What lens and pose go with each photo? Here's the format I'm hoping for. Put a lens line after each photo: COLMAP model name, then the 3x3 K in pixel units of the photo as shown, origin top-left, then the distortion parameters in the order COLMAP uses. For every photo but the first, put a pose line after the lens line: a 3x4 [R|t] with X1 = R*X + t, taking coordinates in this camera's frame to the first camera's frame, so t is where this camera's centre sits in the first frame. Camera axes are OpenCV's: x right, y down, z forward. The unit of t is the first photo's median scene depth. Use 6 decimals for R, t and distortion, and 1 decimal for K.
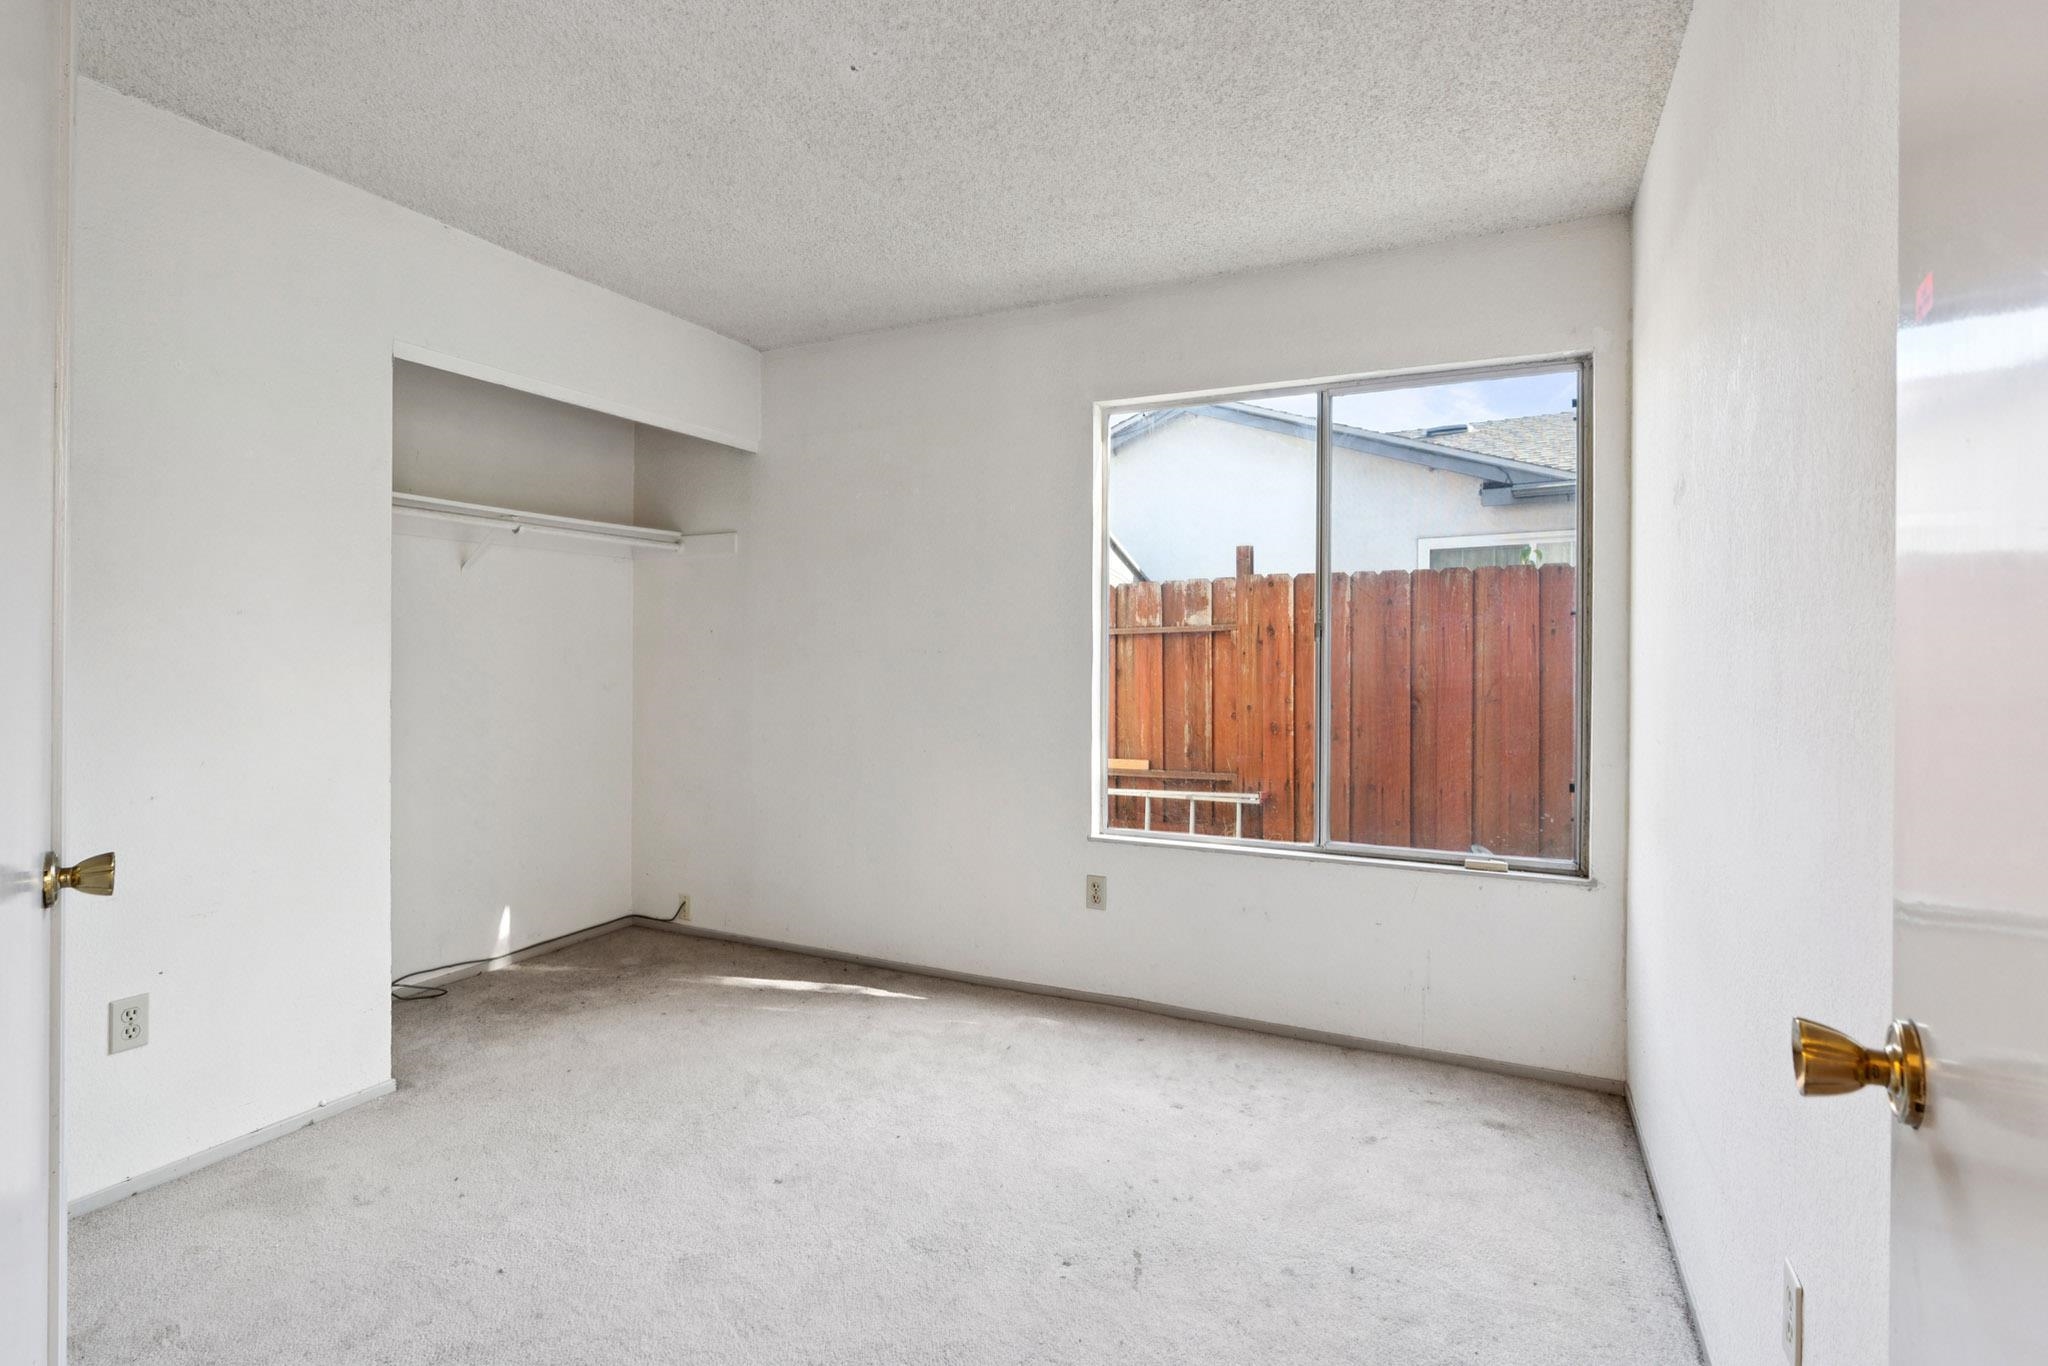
lens RADIAL K [[1005.8, 0, 1024.0], [0, 1005.8, 683.0], [0, 0, 1]] dist [-0.031653, 0.000059]
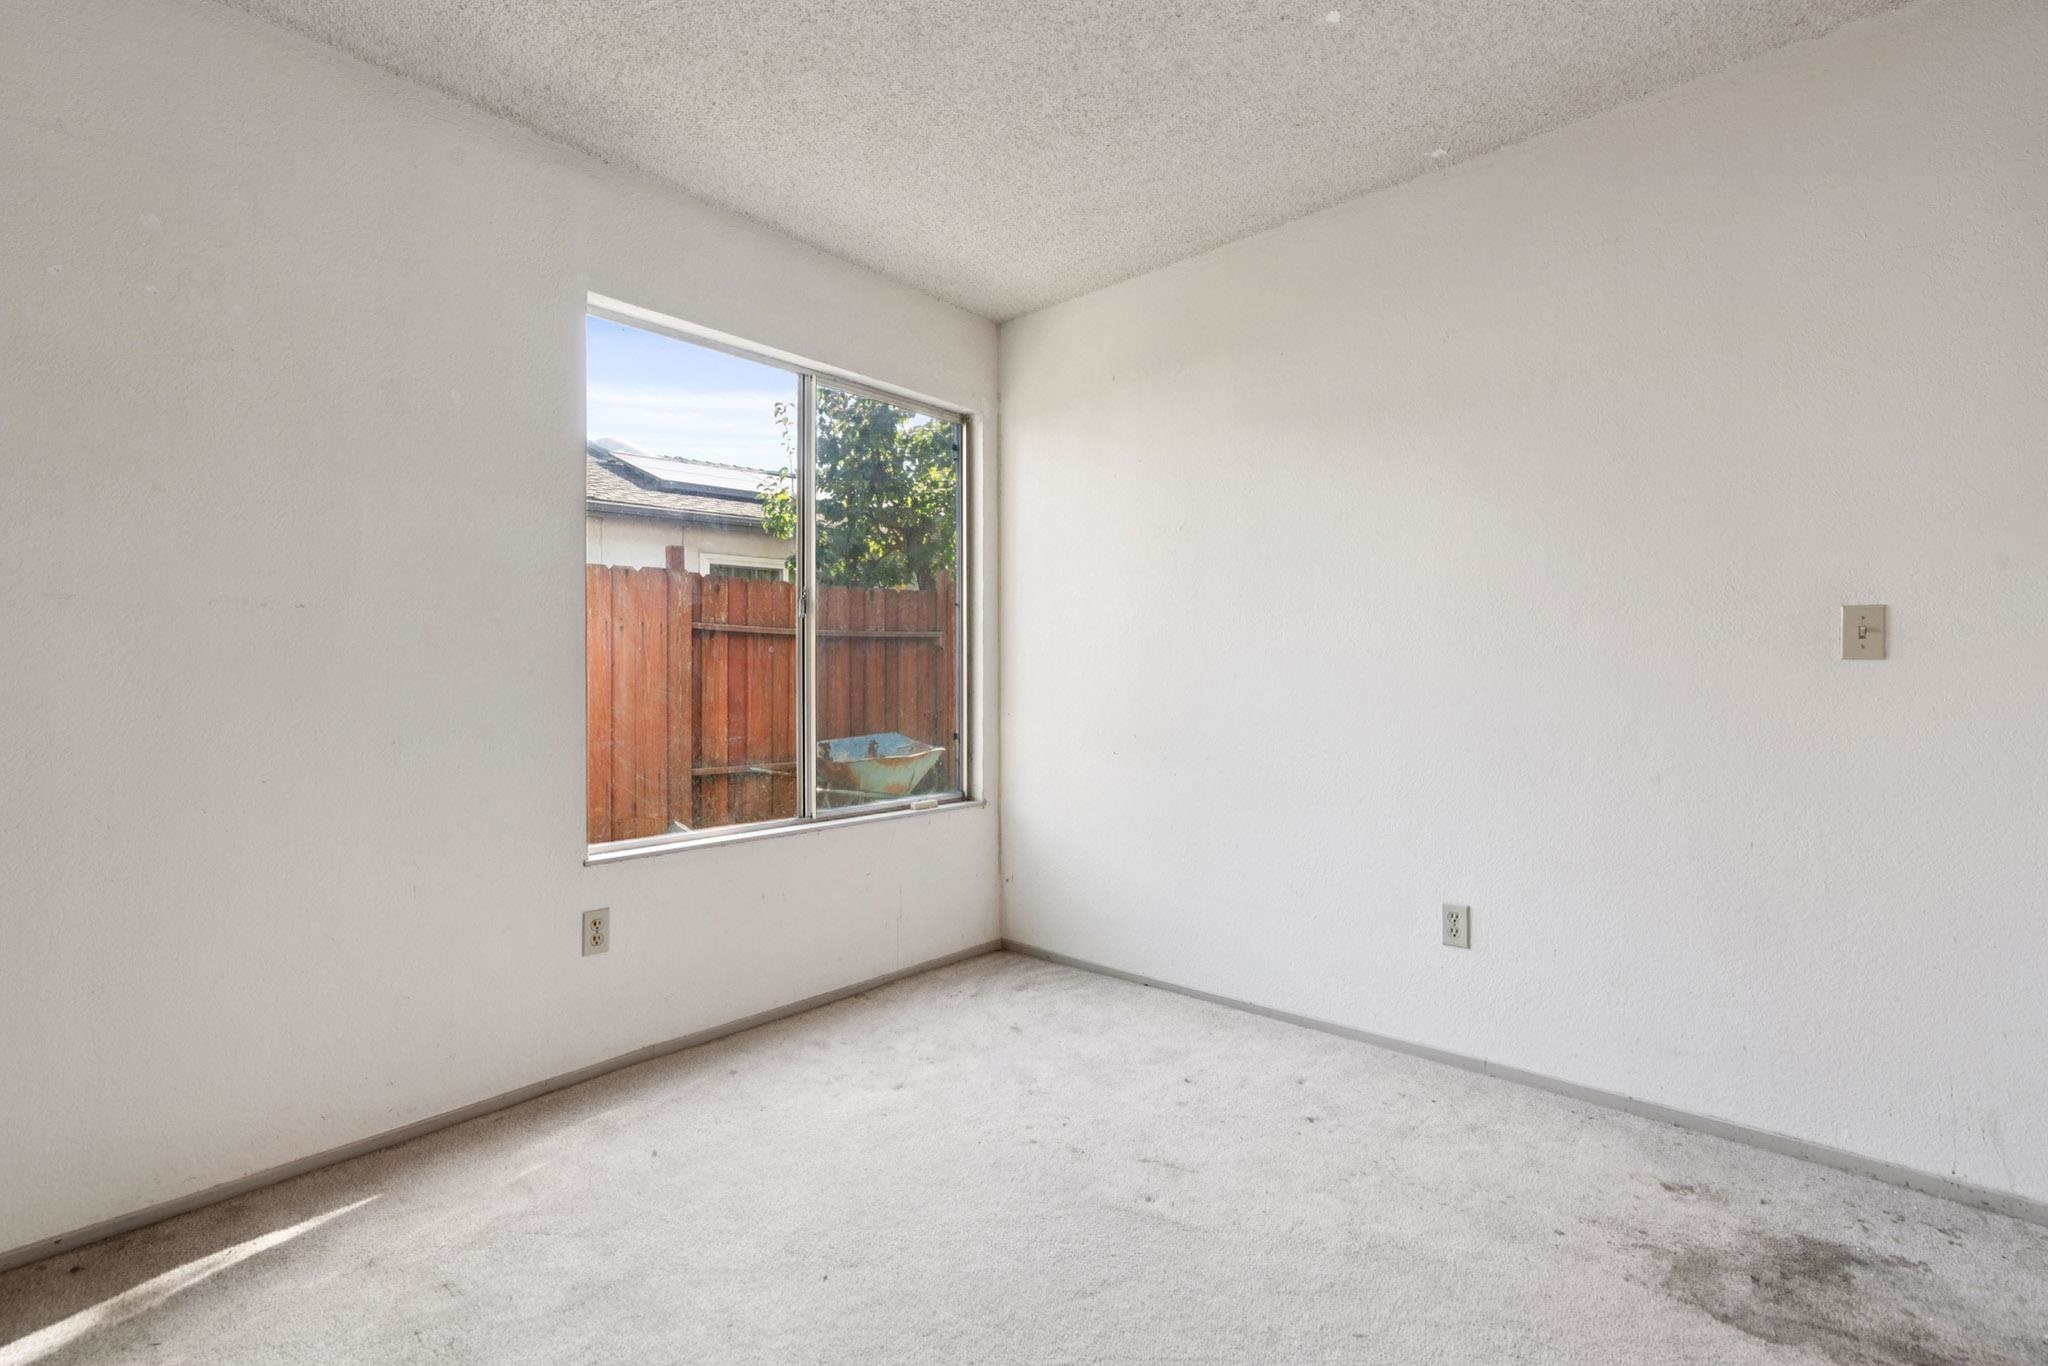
lens RADIAL K [[915.1, 0, 1024.0], [0, 915.1, 683.0], [0, 0, 1]] dist [-0.011429, 0.000131]
pose [[0.261230, -0.016296, 0.965139, -0.553393], [0.031206, 0.999477, 0.008429, 0.024922], [-0.964772, 0.027916, 0.261602, 0.537144]]
